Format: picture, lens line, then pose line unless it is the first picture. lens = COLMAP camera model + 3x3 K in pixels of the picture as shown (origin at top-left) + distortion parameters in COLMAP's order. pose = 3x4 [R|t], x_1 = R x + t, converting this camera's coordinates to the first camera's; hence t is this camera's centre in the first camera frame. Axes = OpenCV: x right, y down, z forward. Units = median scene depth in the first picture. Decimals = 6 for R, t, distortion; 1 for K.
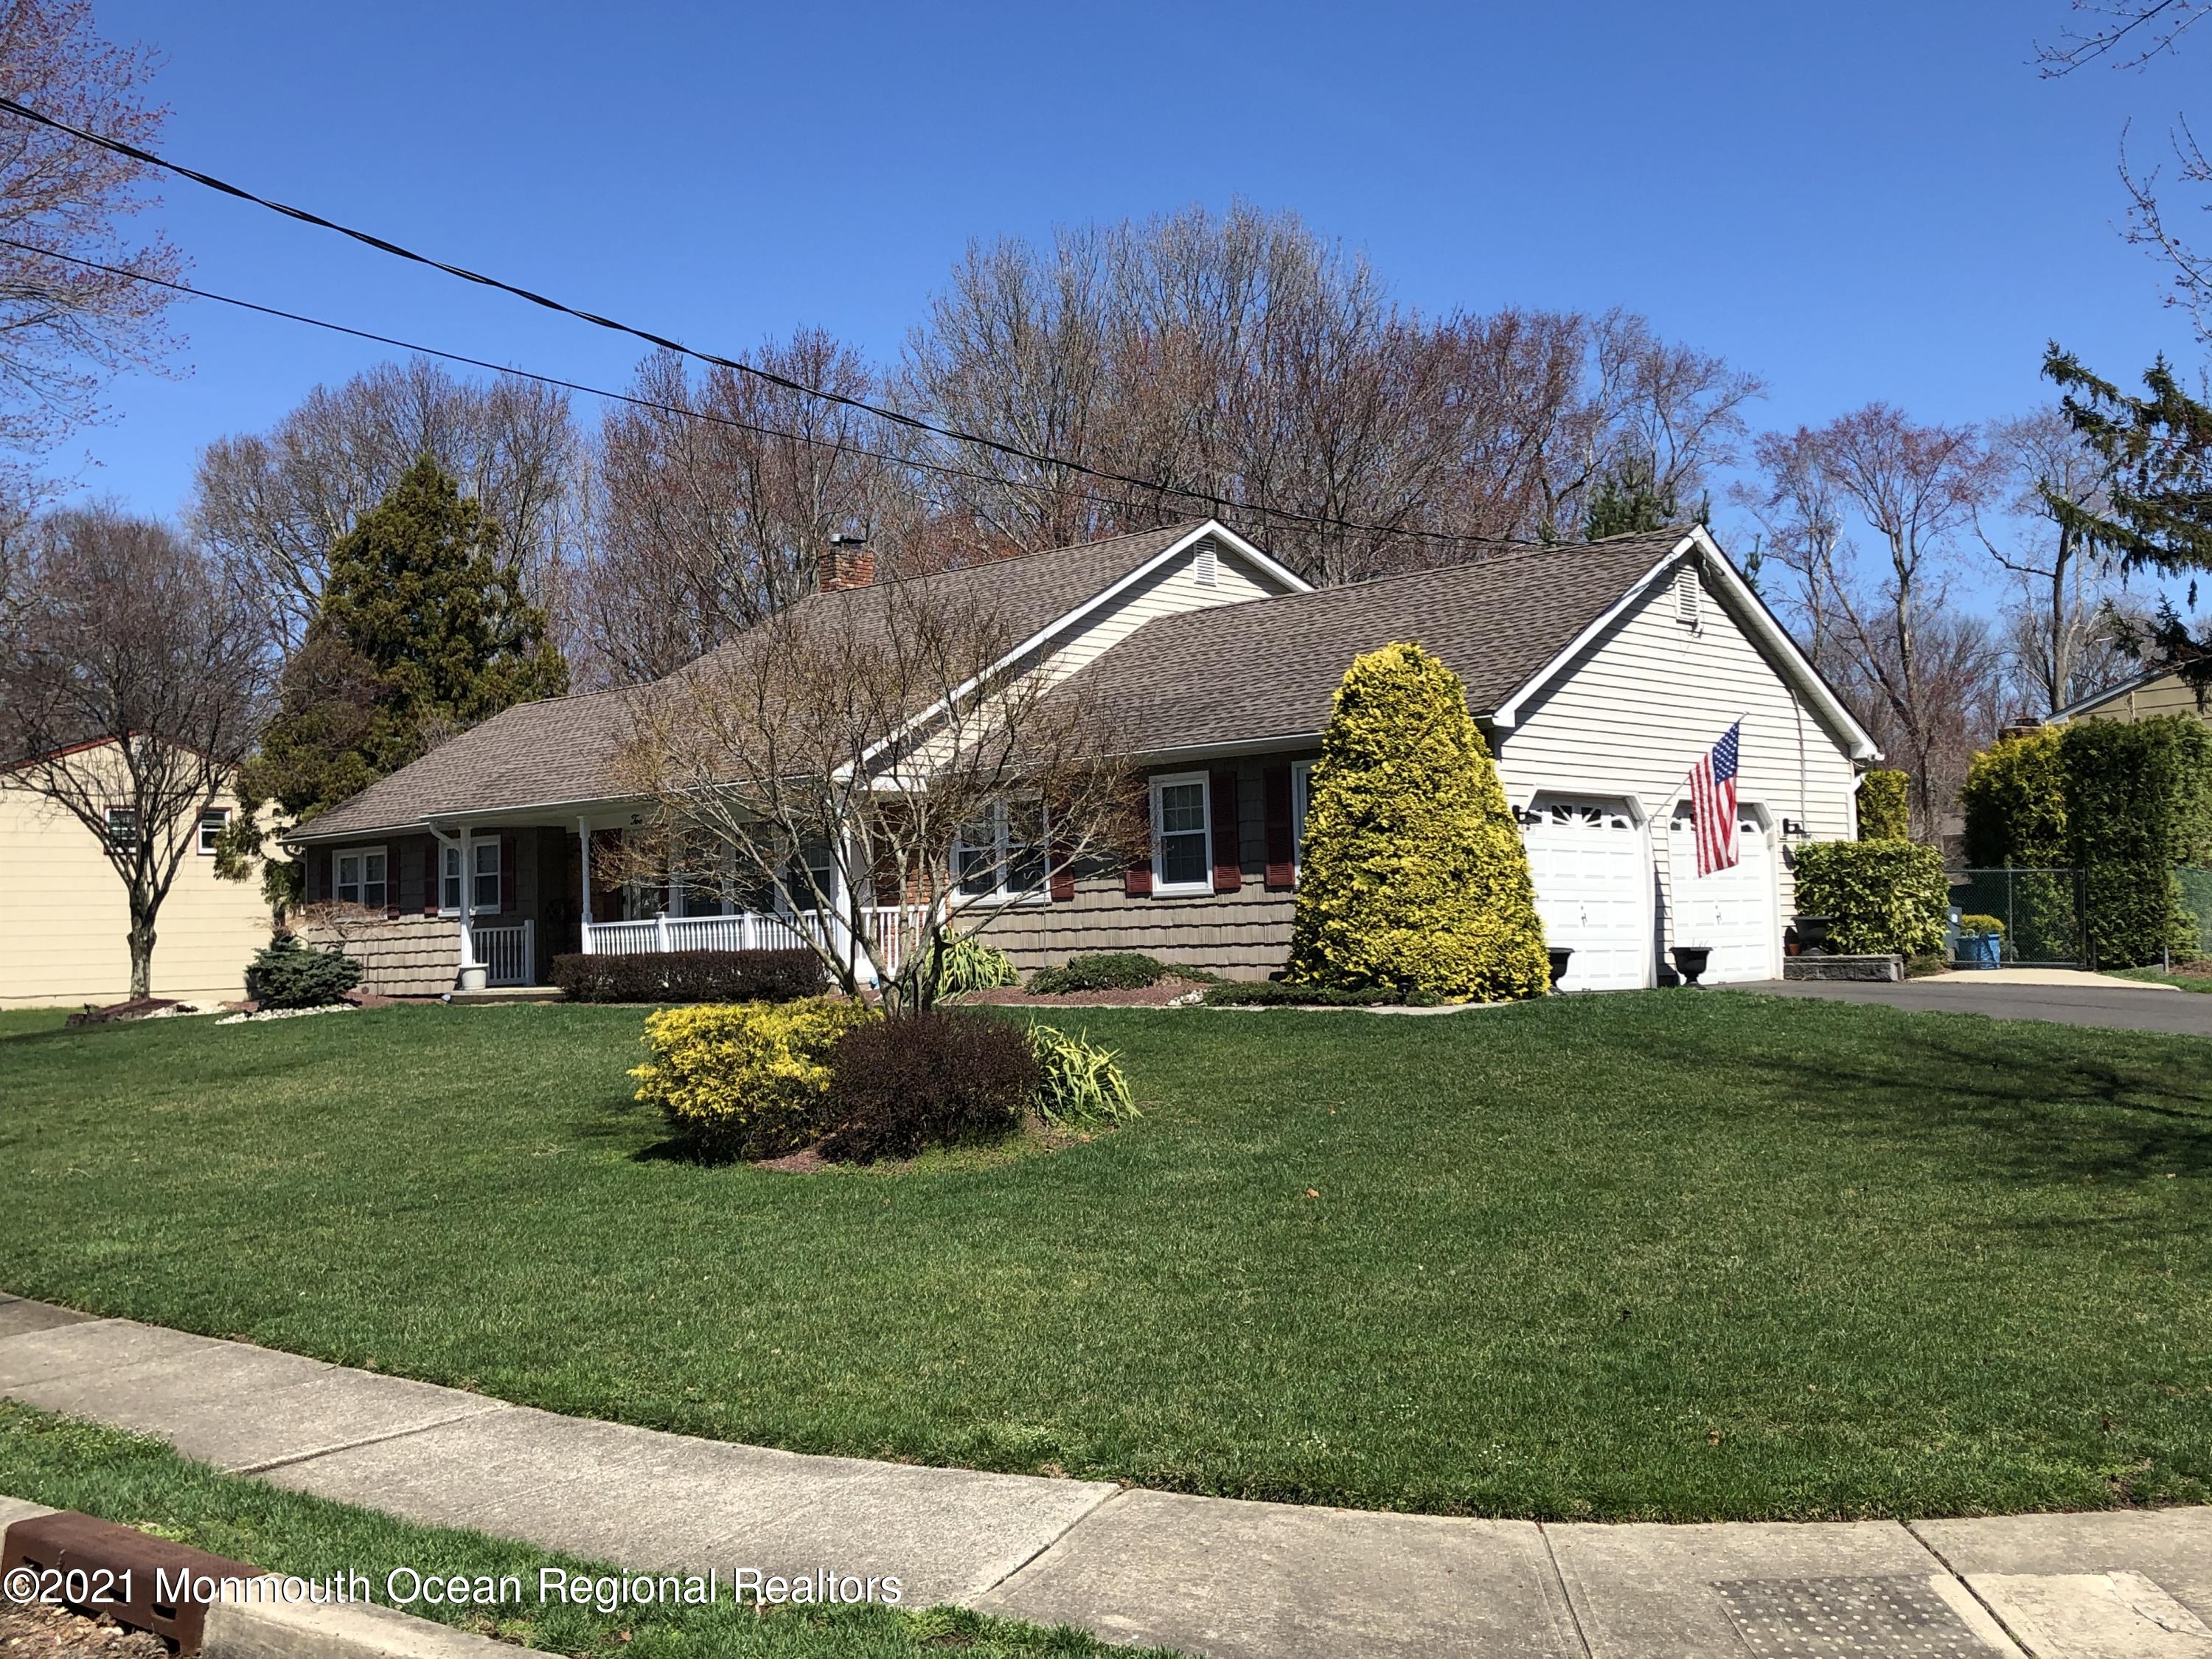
lens RADIAL K [[2257.4, 0, 1106.0], [0, 2257.4, 829.5], [0, 0, 1]] dist [0.009726, 0.006385]
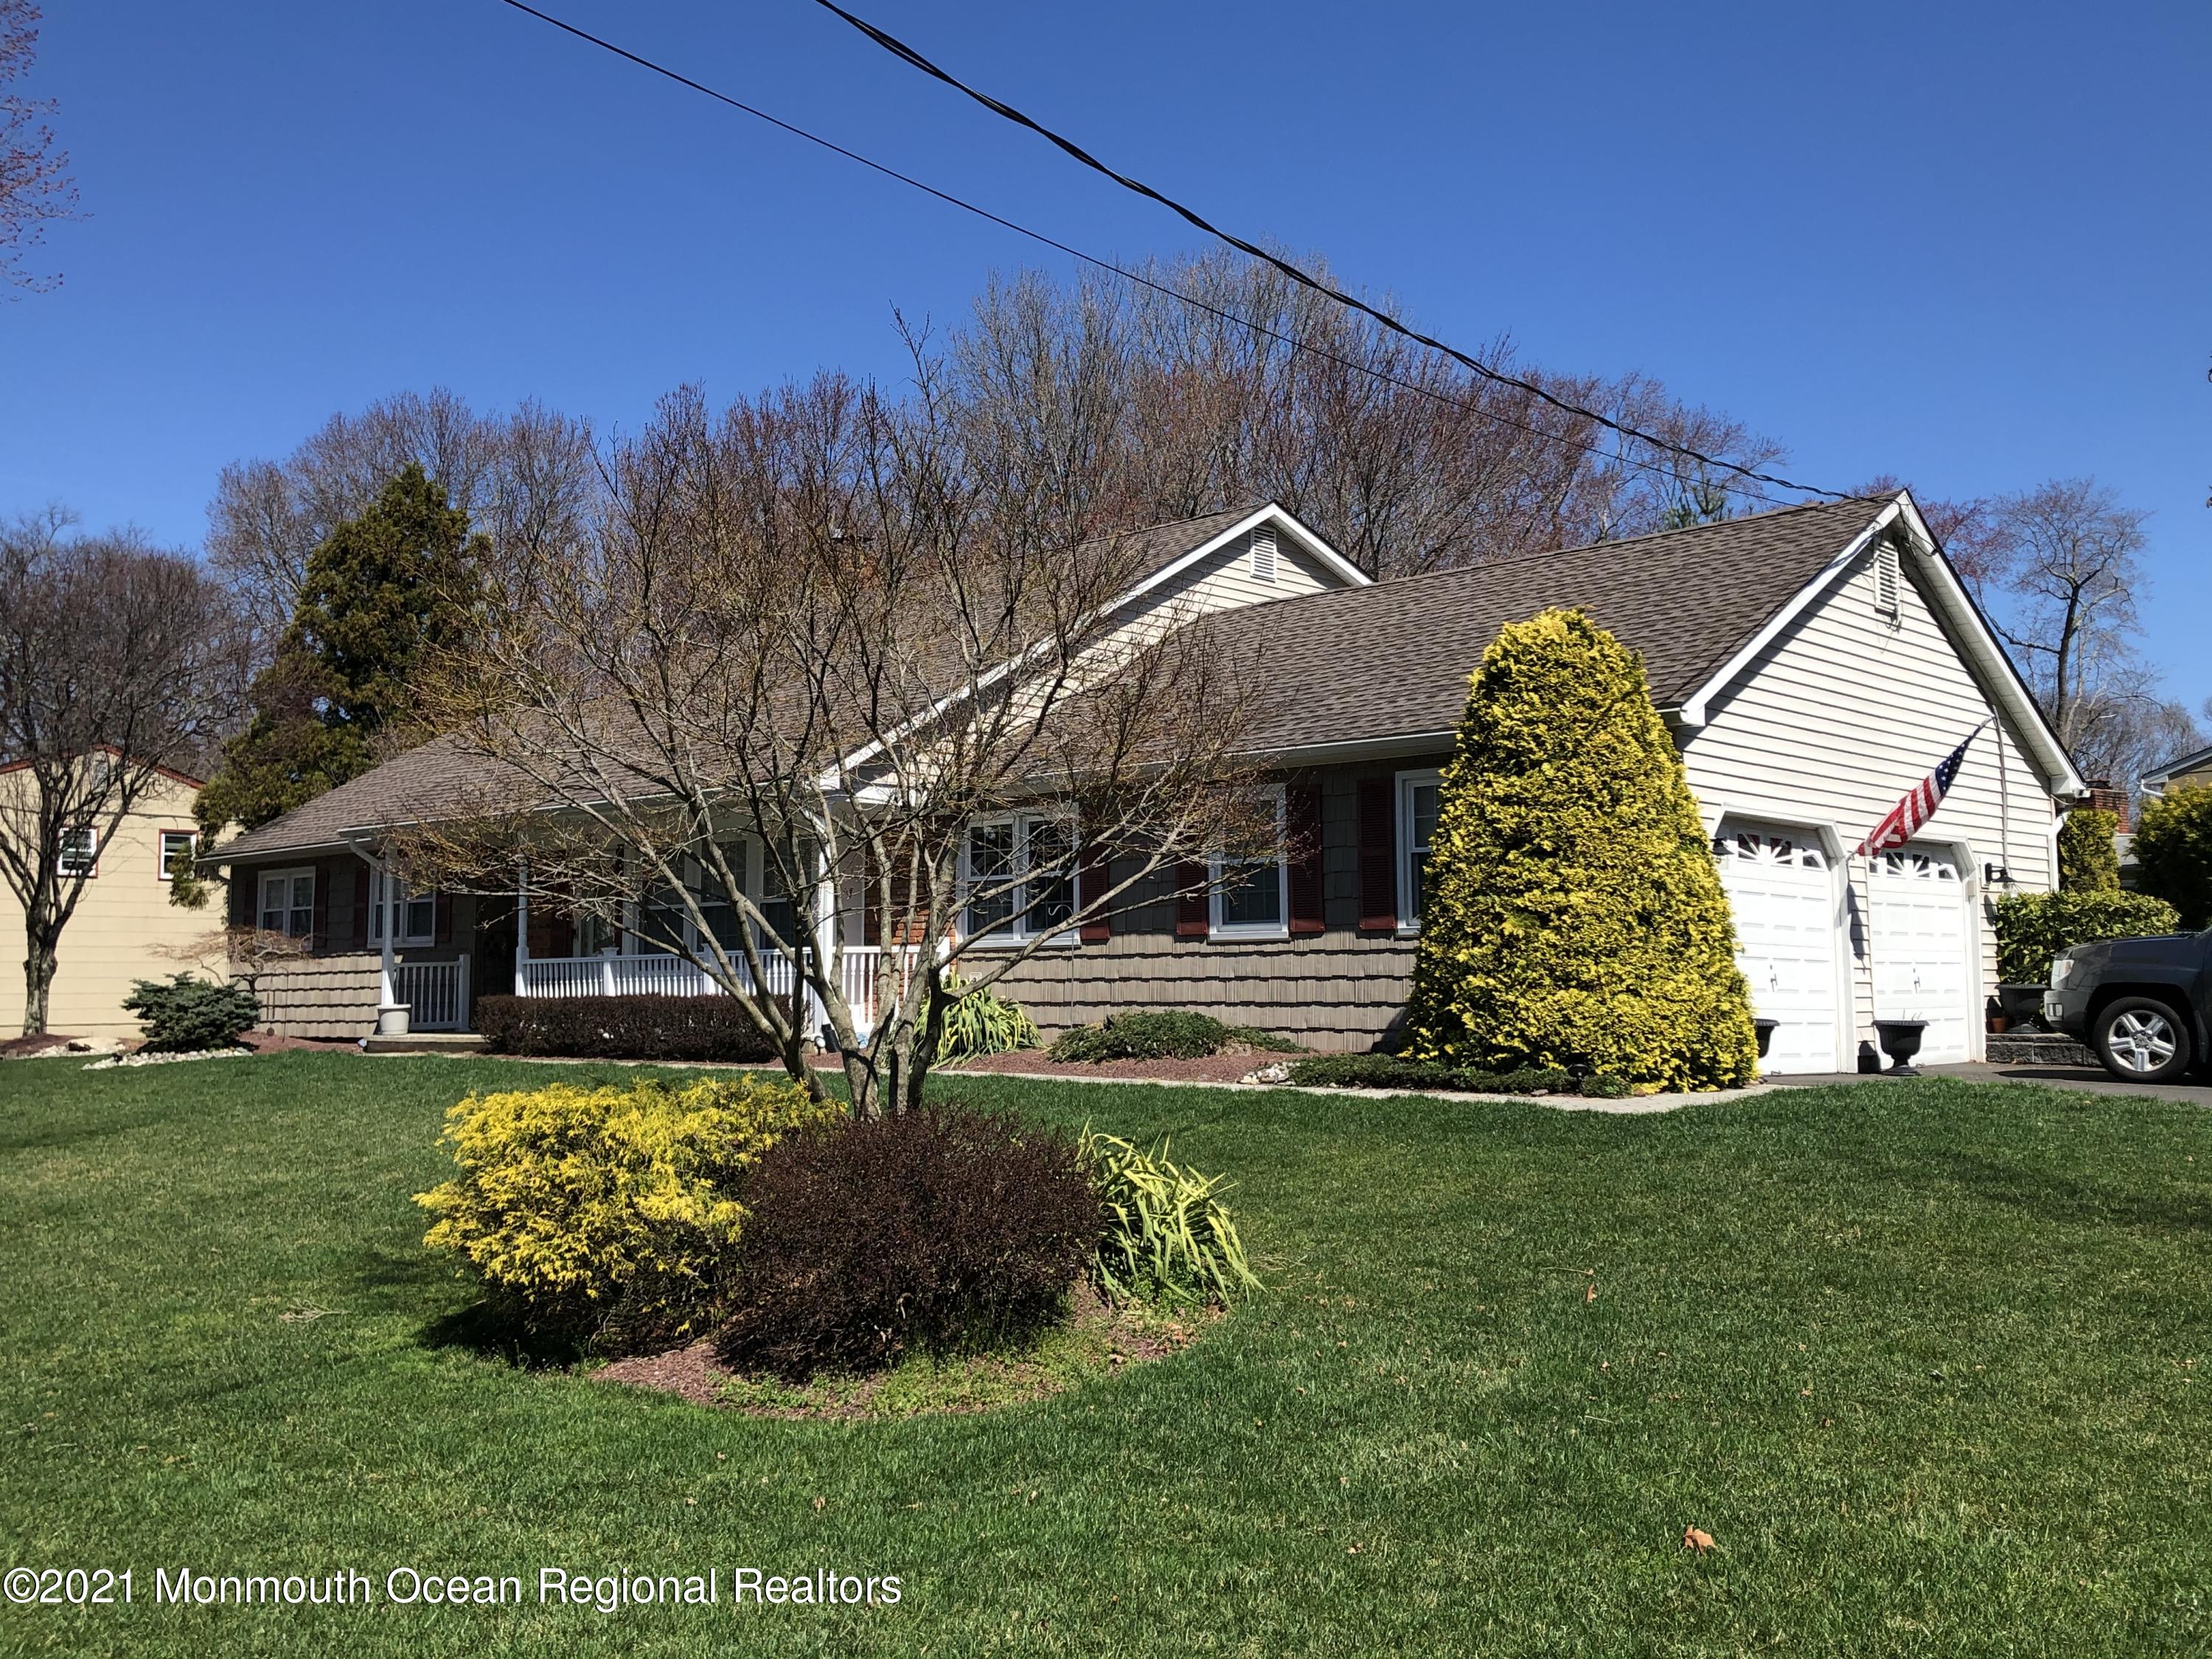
lens RADIAL K [[2099.6, 0, 1106.0], [0, 2099.6, 829.5], [0, 0, 1]] dist [0.011491, -0.014015]
pose [[0.999723, 0.023480, 0.001763, -0.018400], [-0.023421, 0.999330, -0.028128, 0.012385], [-0.002422, 0.028079, 0.999603, 0.261403]]
